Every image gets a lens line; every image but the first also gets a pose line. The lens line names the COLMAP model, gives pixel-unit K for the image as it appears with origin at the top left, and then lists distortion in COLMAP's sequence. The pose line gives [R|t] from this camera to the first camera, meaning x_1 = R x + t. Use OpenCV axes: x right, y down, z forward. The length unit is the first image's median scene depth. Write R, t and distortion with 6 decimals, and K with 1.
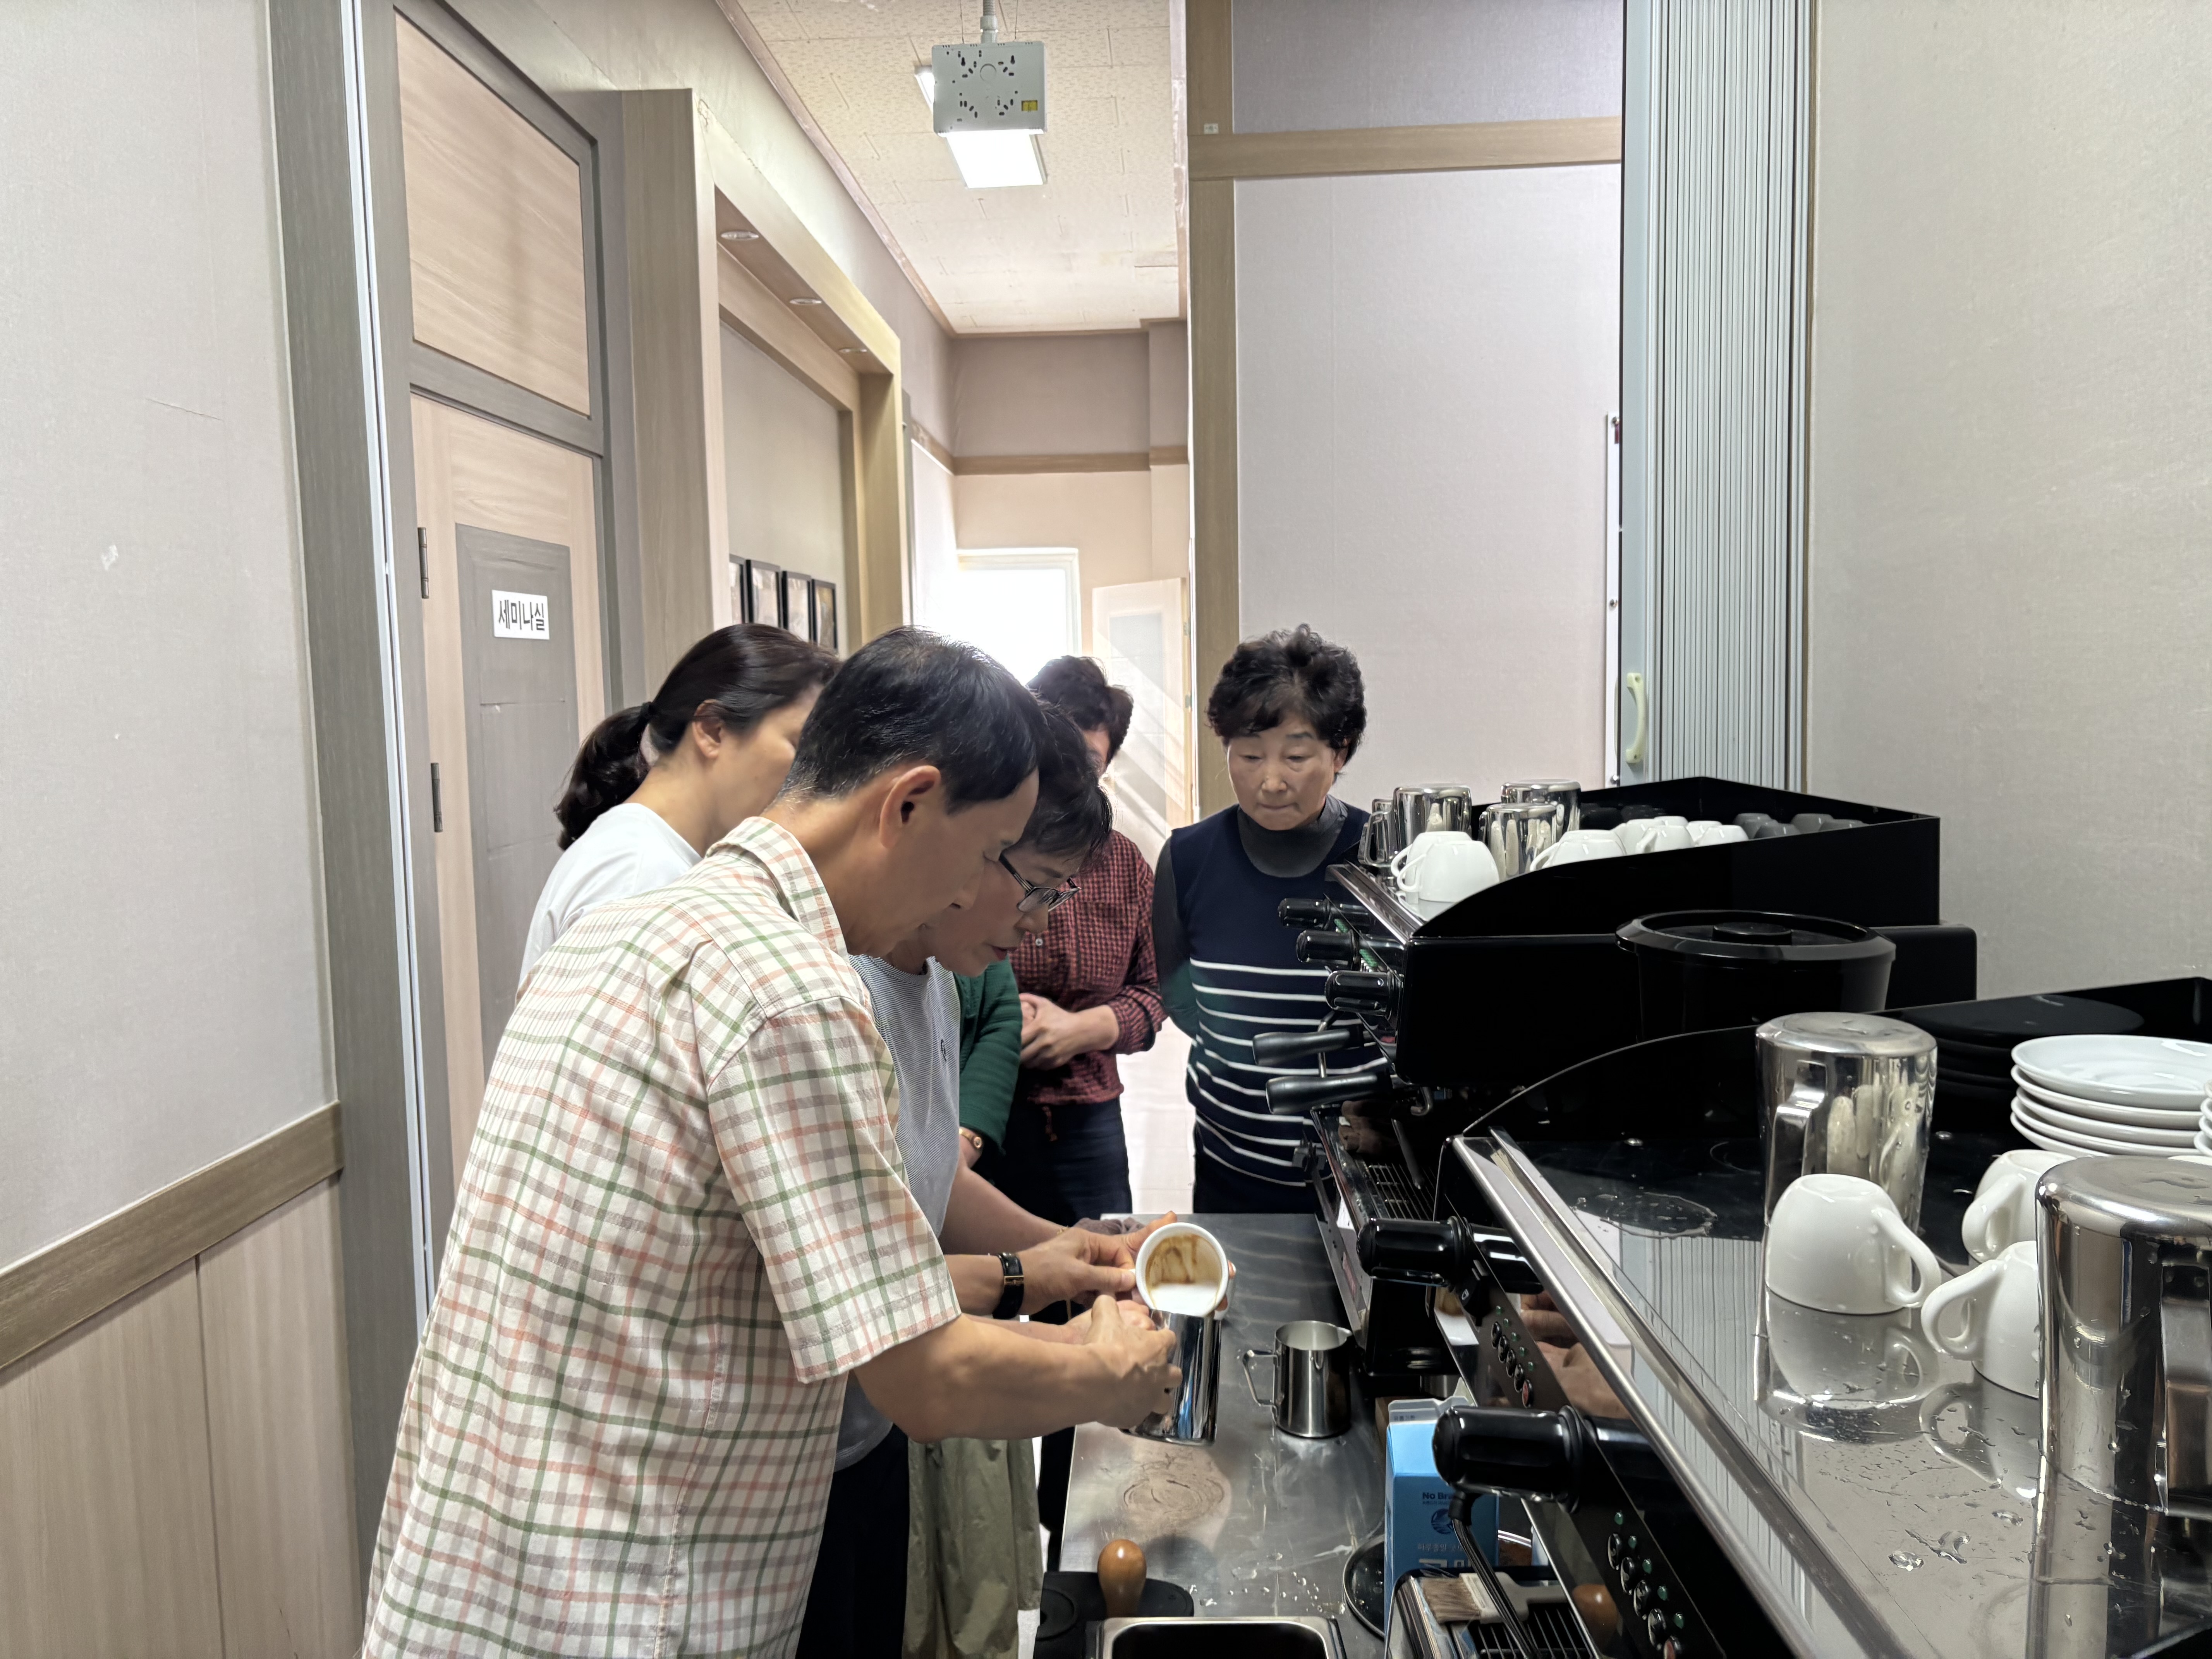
lens RADIAL K [[1664.2, 0, 1086.9], [0, 1664.2, 831.4], [0, 0, 1]] dist [0.004571, 0.006164]
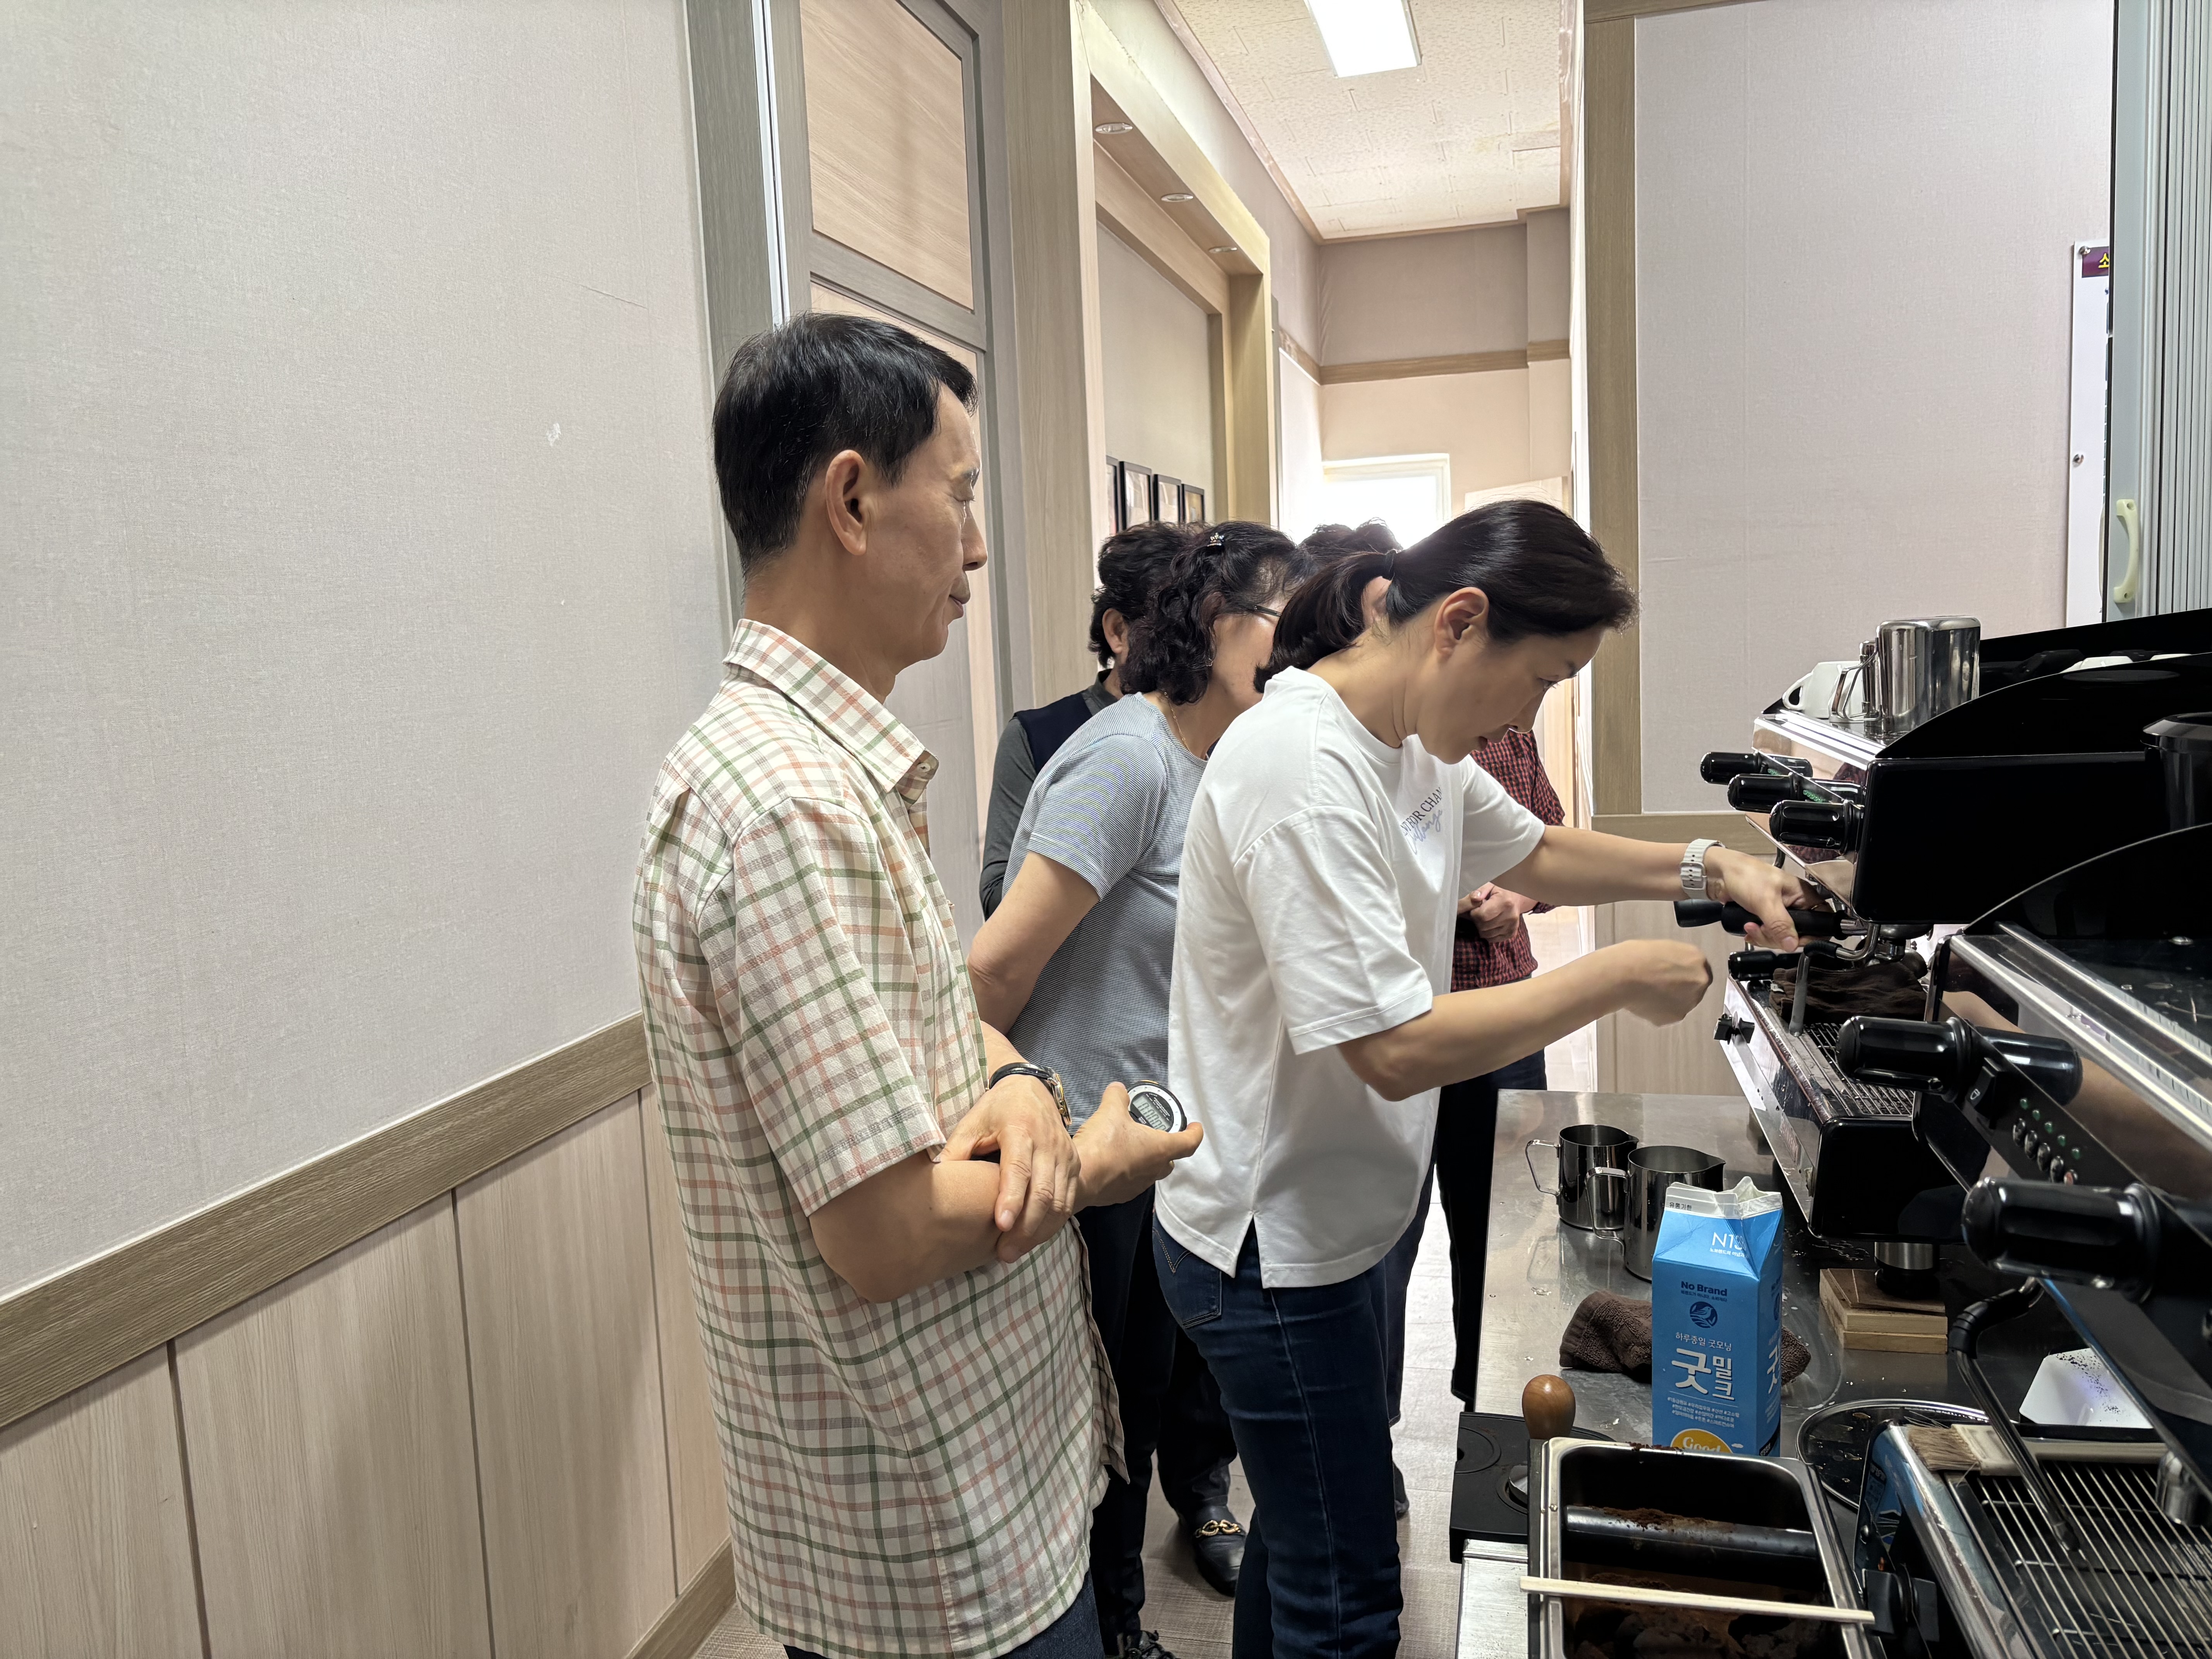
lens RADIAL K [[1664.2, 0, 1089.4], [0, 1664.2, 823.0], [0, 0, 1]] dist [0.004571, 0.006164]
pose [[0.977202, 0.000036, -0.212312, -0.011639], [0.006921, 0.999463, 0.032024, 0.026820], [0.212199, -0.032763, 0.976677, 0.010630]]
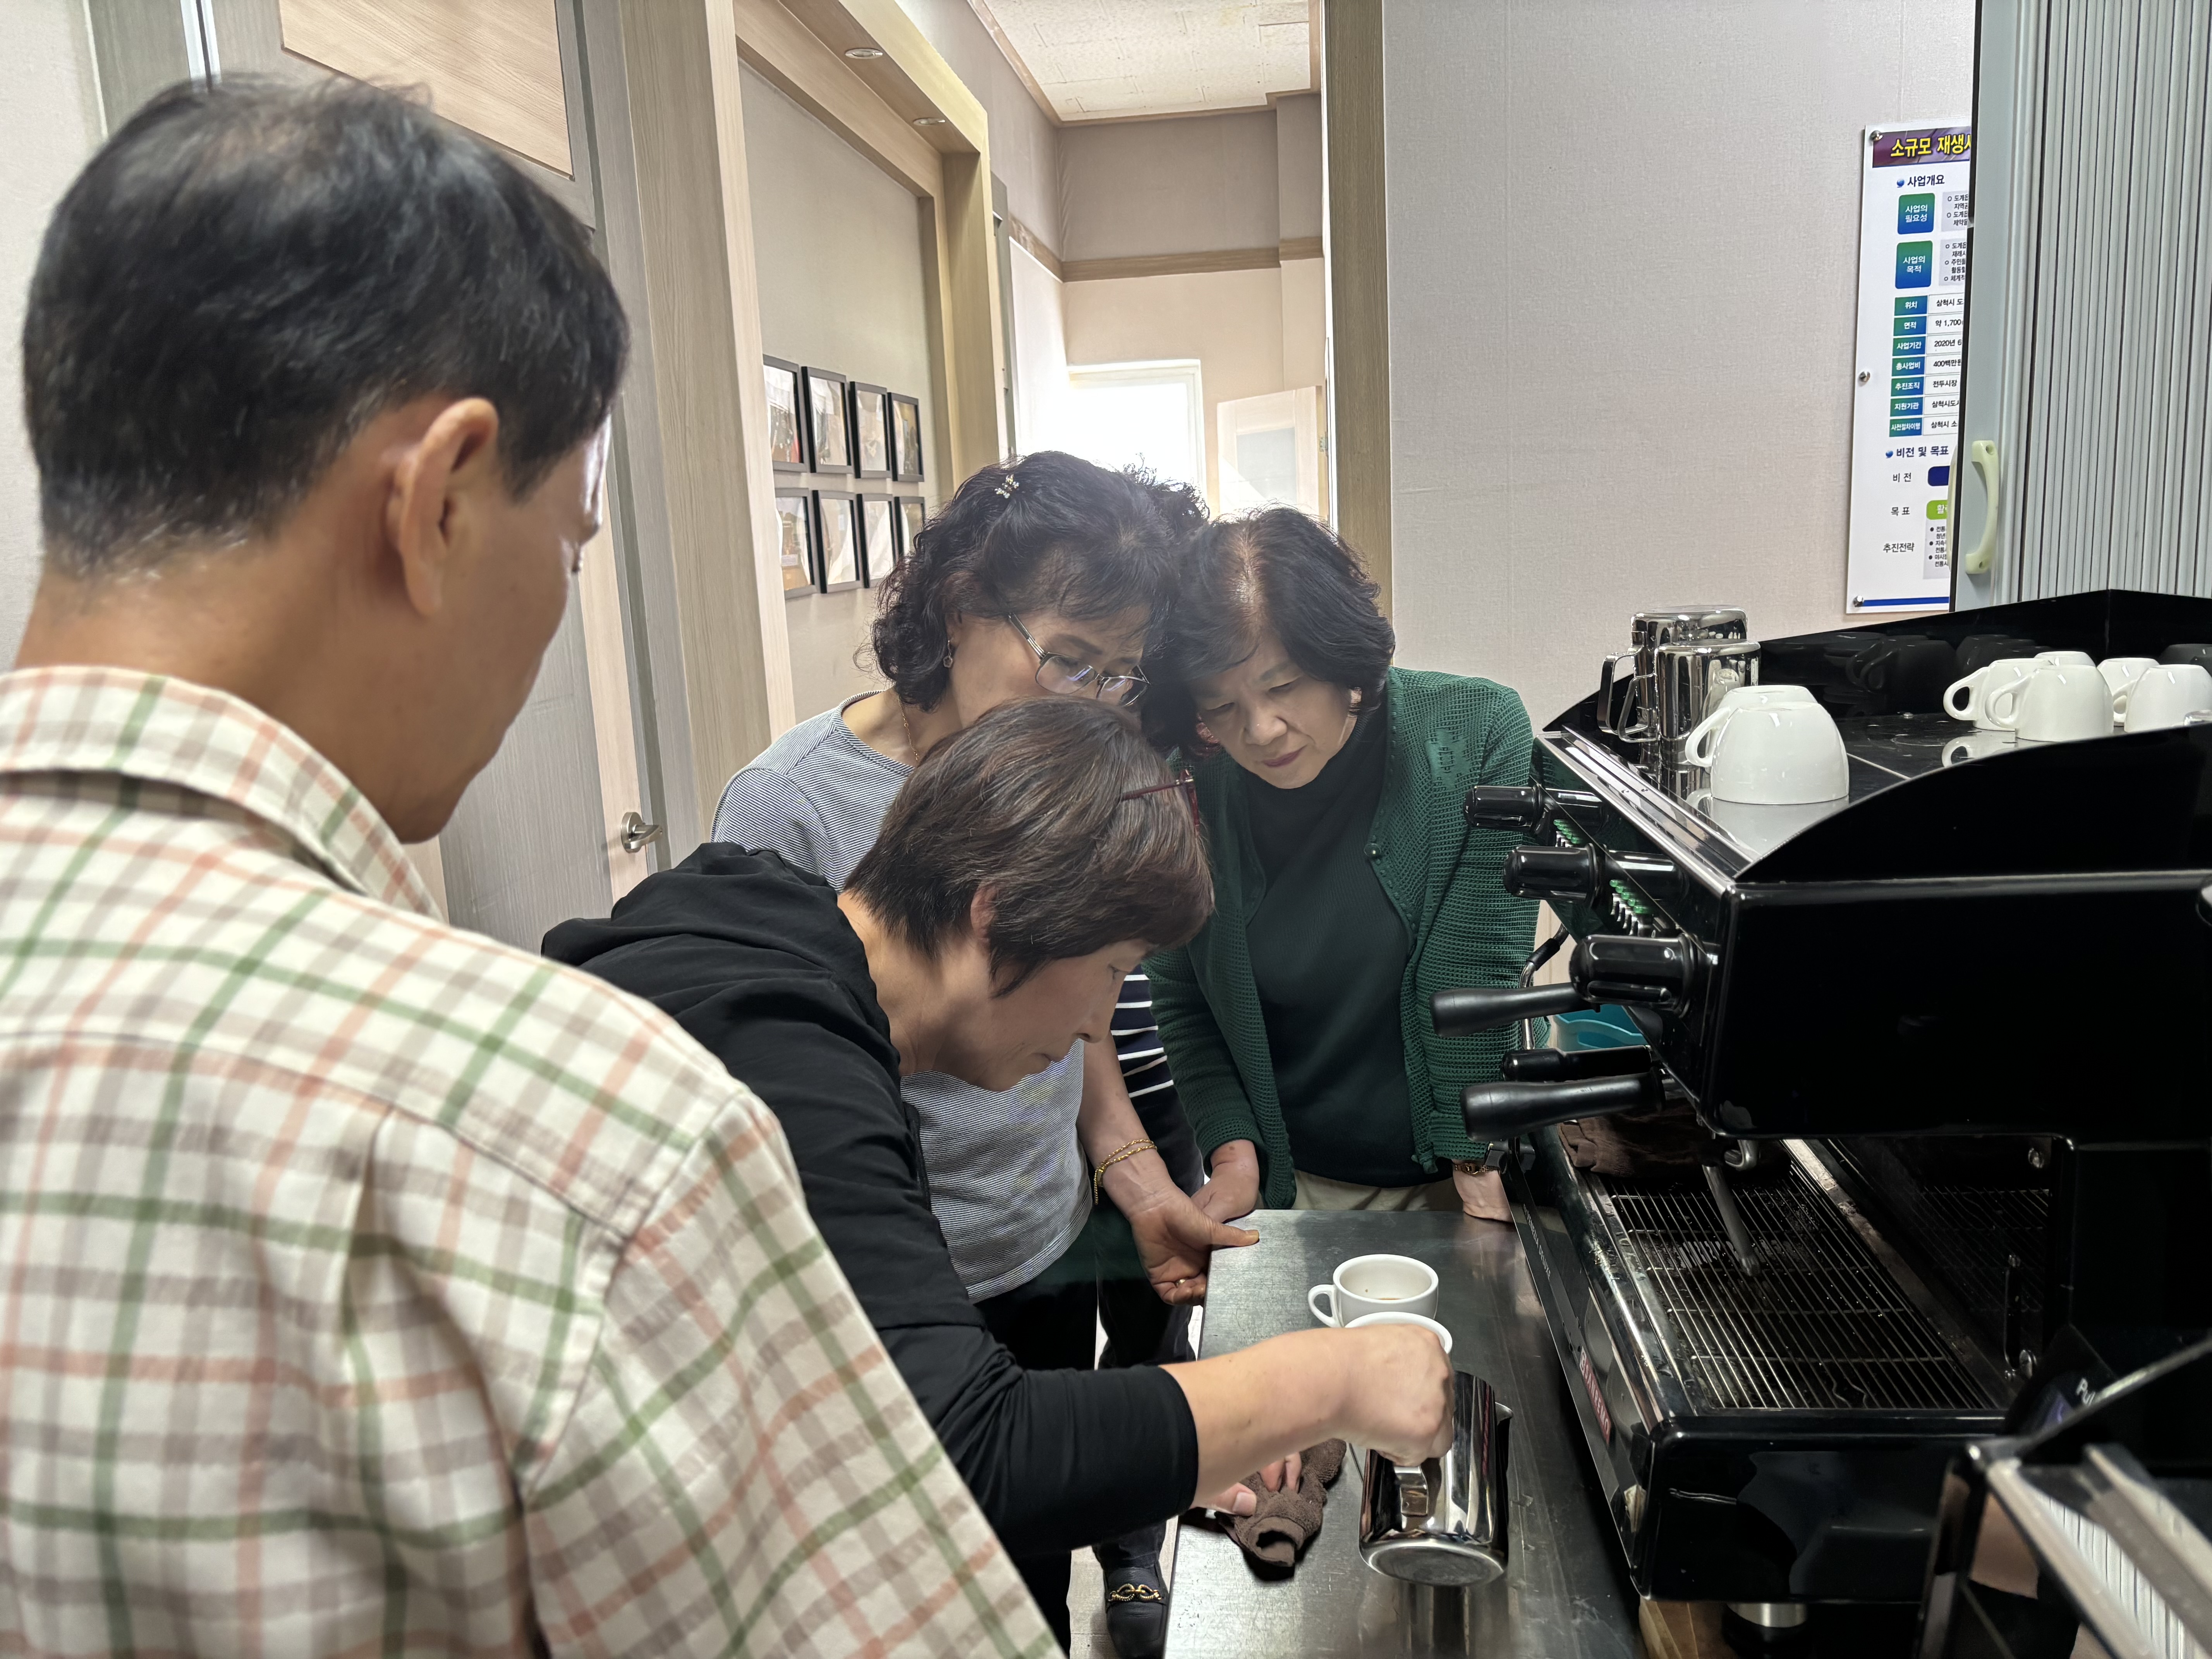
lens RADIAL K [[1664.2, 0, 1096.8], [0, 1664.2, 825.8], [0, 0, 1]] dist [0.004571, 0.006164]
pose [[0.996877, -0.016560, -0.077220, 0.008853], [0.023681, 0.995455, 0.092238, -0.005766], [0.075342, -0.093778, 0.992738, 0.169308]]
